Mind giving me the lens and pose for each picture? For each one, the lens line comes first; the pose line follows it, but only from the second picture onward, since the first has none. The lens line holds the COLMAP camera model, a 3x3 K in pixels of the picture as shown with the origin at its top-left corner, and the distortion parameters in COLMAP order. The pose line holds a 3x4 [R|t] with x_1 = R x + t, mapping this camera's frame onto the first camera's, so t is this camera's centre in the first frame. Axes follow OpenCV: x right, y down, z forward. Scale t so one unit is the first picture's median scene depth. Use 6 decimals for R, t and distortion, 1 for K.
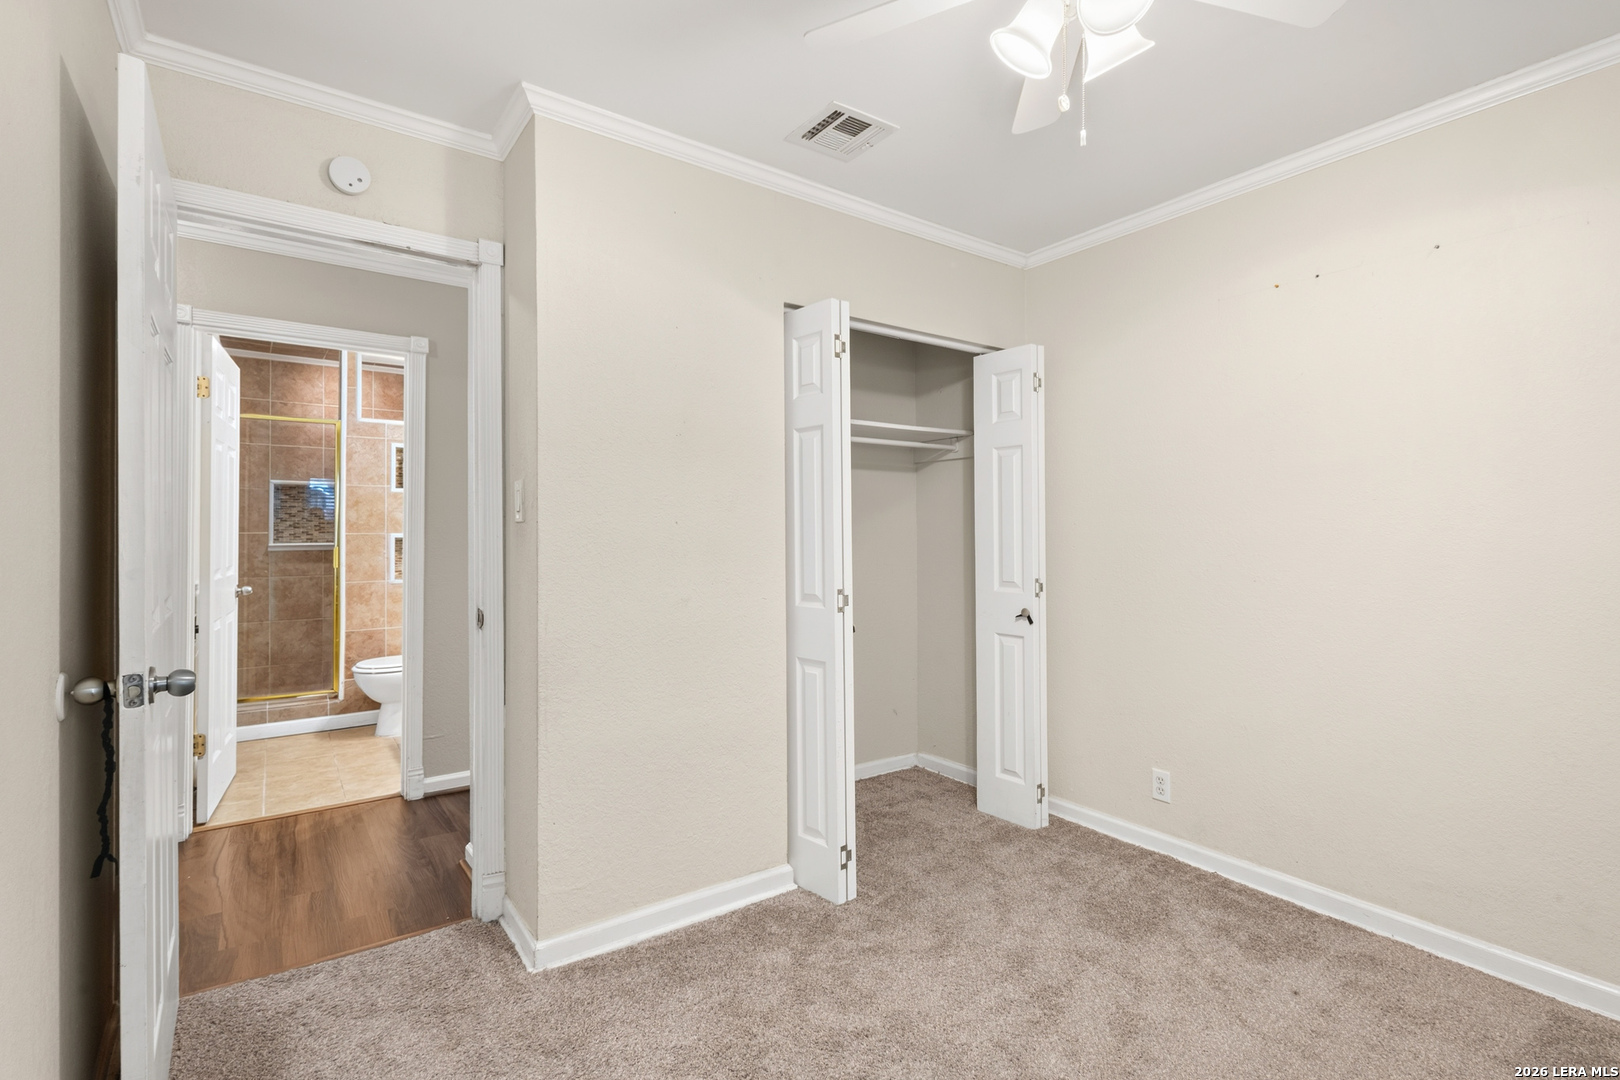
lens RADIAL K [[750.2, 0, 810.2], [0, 750.2, 534.3], [0, 0, 1]] dist [0.010424, -0.001330]
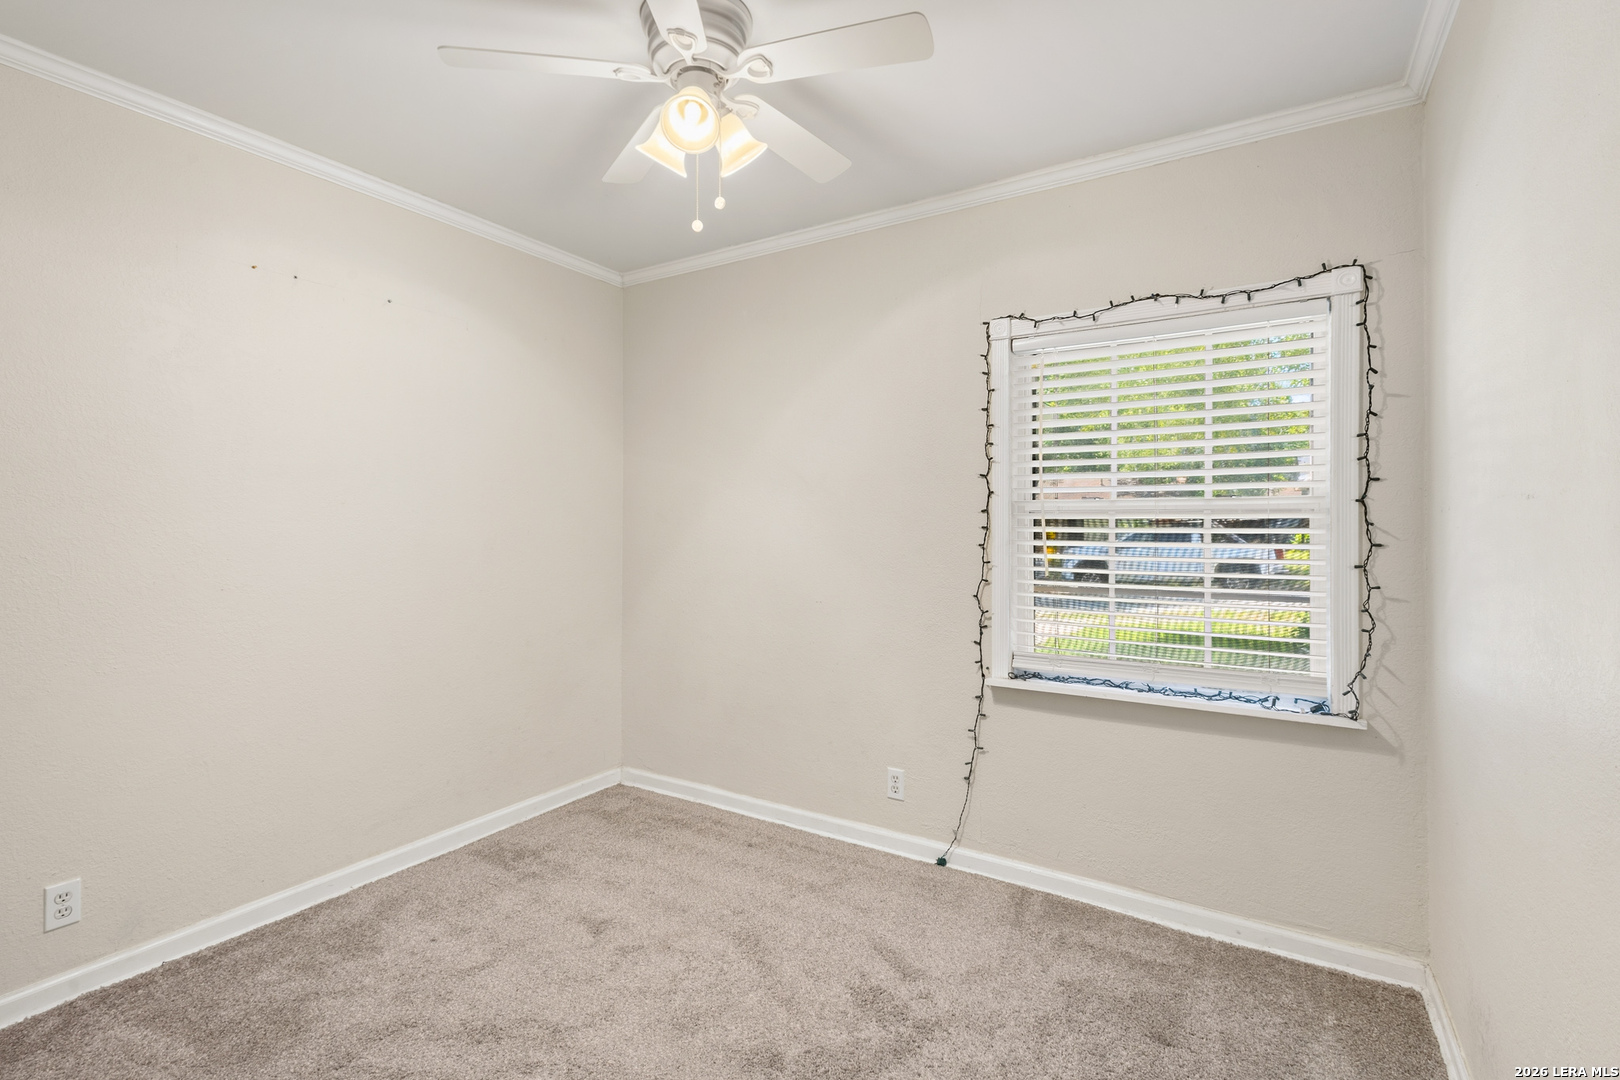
lens RADIAL K [[750.2, 0, 809.8], [0, 750.2, 535.7], [0, 0, 1]] dist [0.010424, -0.001330]
pose [[-0.389301, -0.011127, 0.921043, -0.527220], [0.000130, 0.999926, 0.012135, -0.011698], [-0.921111, 0.004844, -0.389271, 0.787795]]
